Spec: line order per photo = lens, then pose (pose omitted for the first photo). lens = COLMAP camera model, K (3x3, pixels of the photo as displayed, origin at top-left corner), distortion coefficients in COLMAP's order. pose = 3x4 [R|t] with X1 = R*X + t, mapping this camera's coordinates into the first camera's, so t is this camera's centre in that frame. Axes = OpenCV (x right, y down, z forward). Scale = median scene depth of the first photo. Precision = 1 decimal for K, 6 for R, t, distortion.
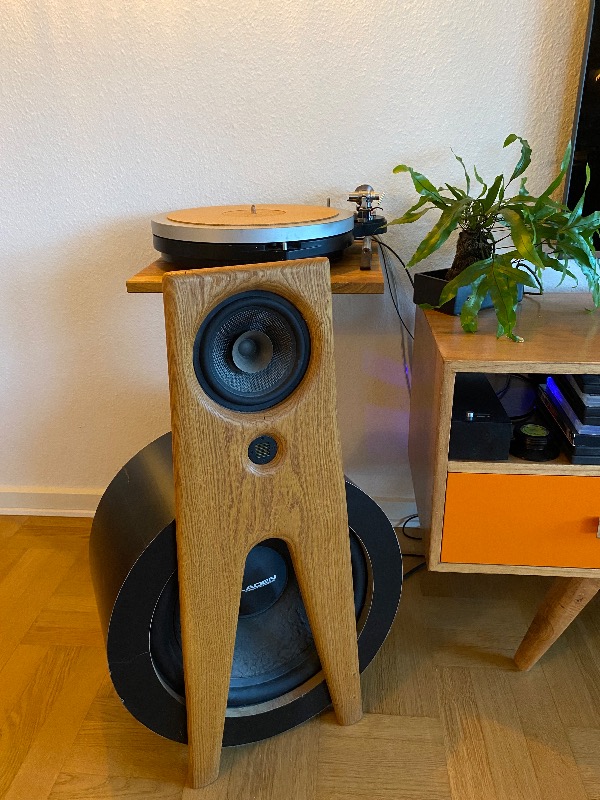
lens RADIAL K [[610.5, 0, 300.0], [0, 610.5, 400.0], [0, 0, 1]] dist [0.001038, -0.000254]
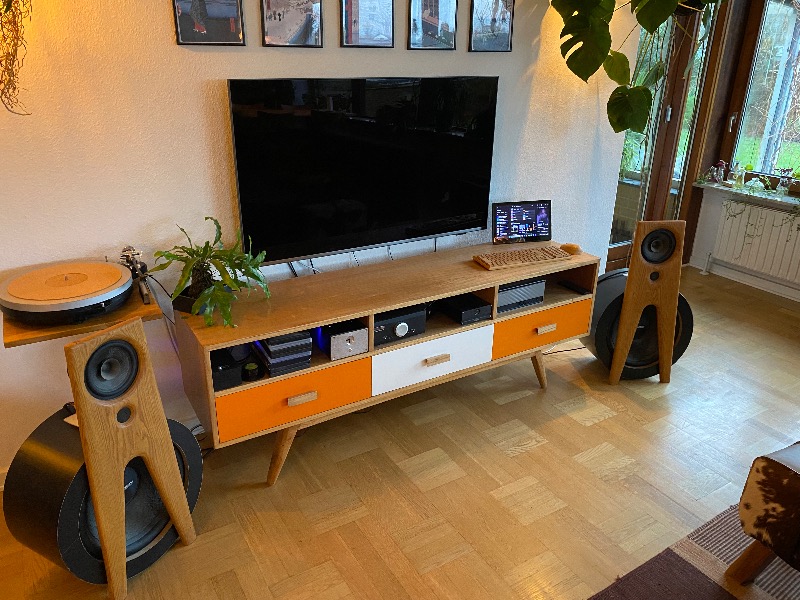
lens RADIAL K [[610.5, 0, 400.0], [0, 610.5, 300.0], [0, 0, 1]] dist [0.001038, -0.000254]
pose [[0.804320, -0.194951, 0.561305, -0.325878], [0.192308, 0.979211, 0.064530, -0.204765], [-0.562216, 0.056041, 0.825089, -0.995484]]
